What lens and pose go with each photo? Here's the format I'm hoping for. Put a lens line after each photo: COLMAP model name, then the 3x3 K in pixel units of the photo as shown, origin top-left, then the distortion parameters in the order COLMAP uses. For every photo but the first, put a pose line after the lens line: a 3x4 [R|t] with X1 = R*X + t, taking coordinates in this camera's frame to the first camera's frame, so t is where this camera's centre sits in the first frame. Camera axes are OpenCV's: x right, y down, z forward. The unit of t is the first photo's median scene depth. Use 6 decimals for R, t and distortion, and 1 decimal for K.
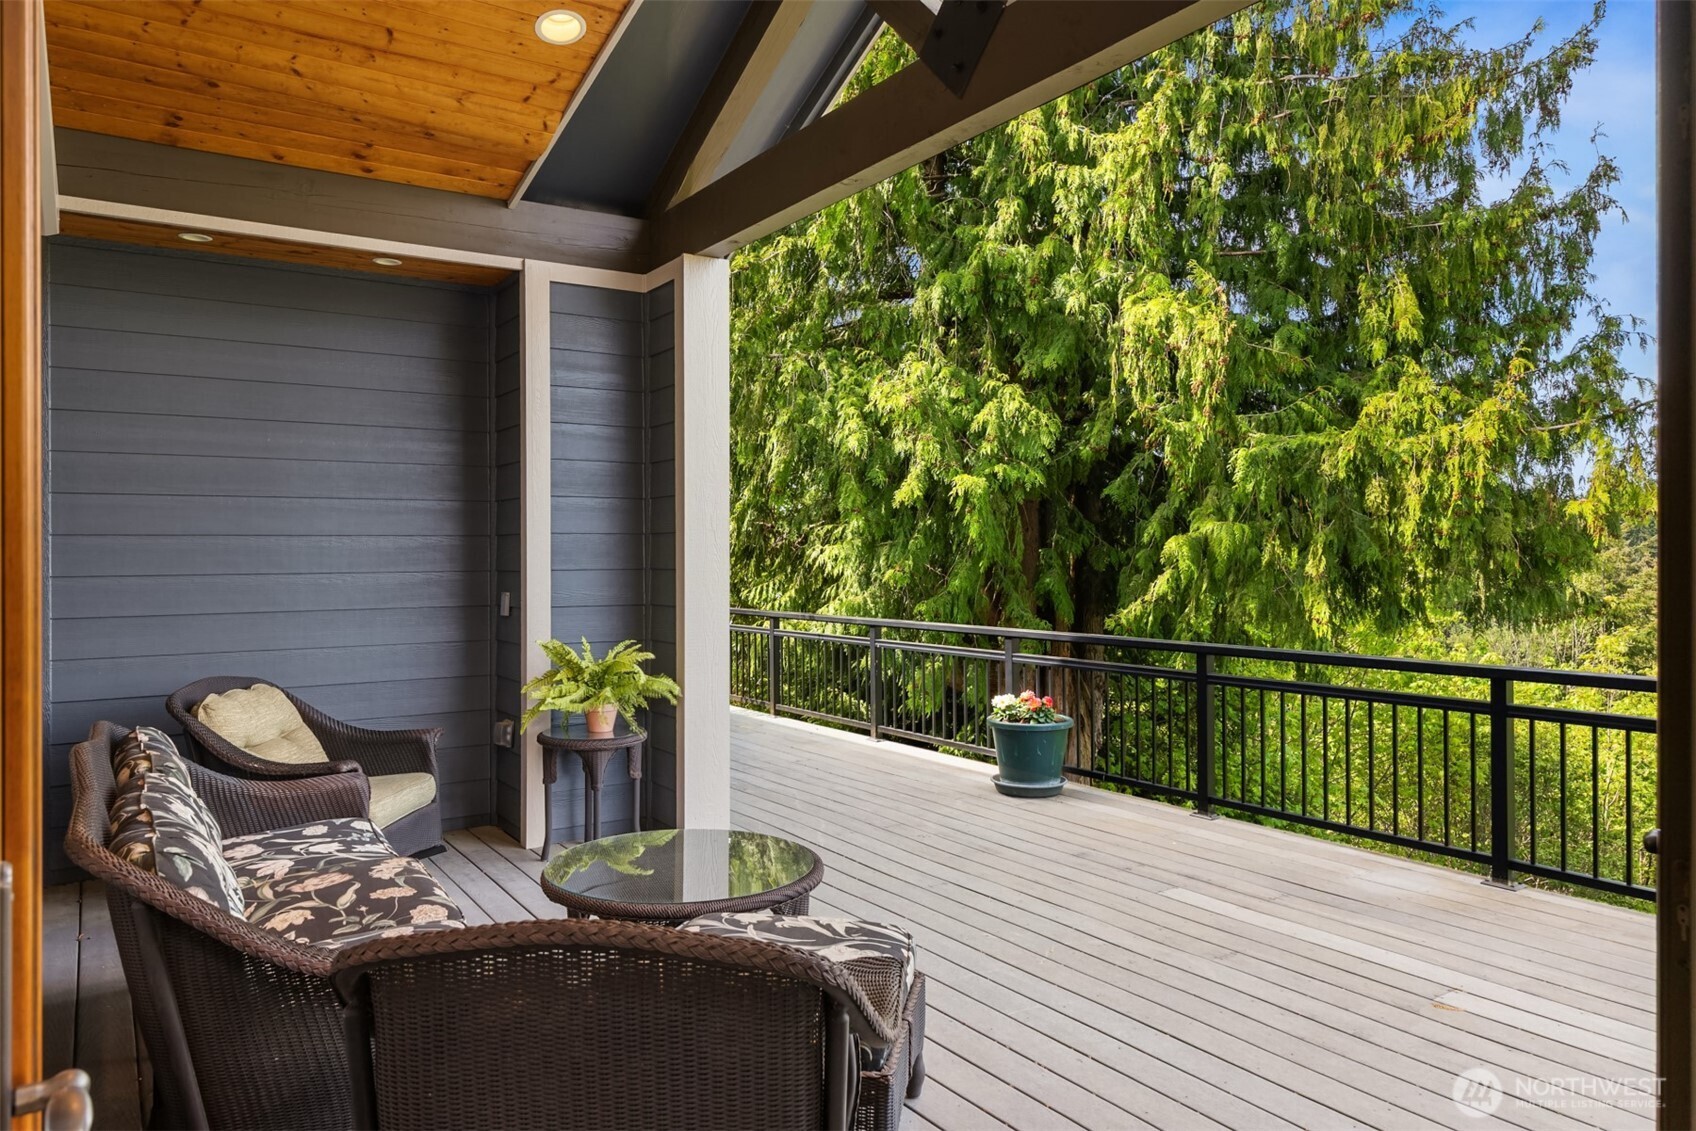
lens RADIAL K [[1146.3, 0, 845.6], [0, 1146.3, 558.5], [0, 0, 1]] dist [0.009942, -0.001011]
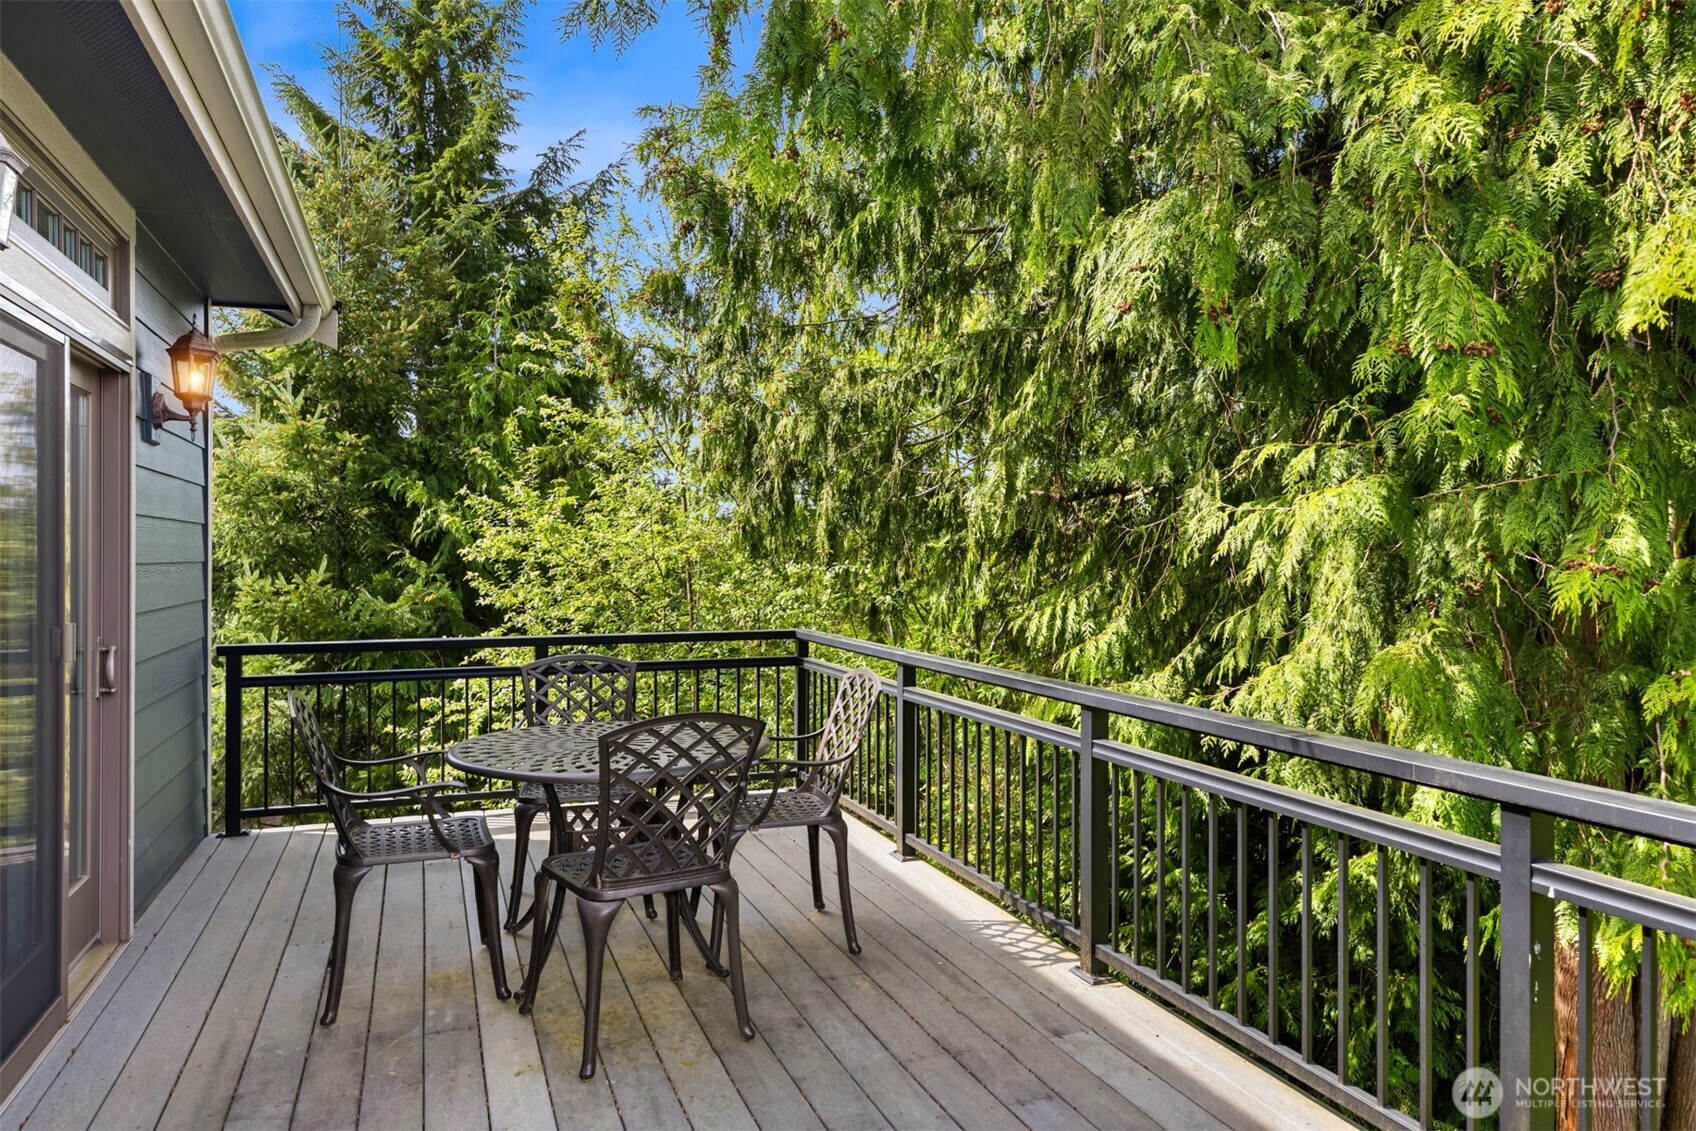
lens RADIAL K [[1146.3, 0, 848.7], [0, 1146.3, 566.2], [0, 0, 1]] dist [0.009942, -0.001011]
pose [[0.969557, 0.002055, -0.244857, -0.039959], [-0.003107, 0.999988, -0.003911, 0.008326], [0.244846, 0.004553, 0.969551, 0.530169]]
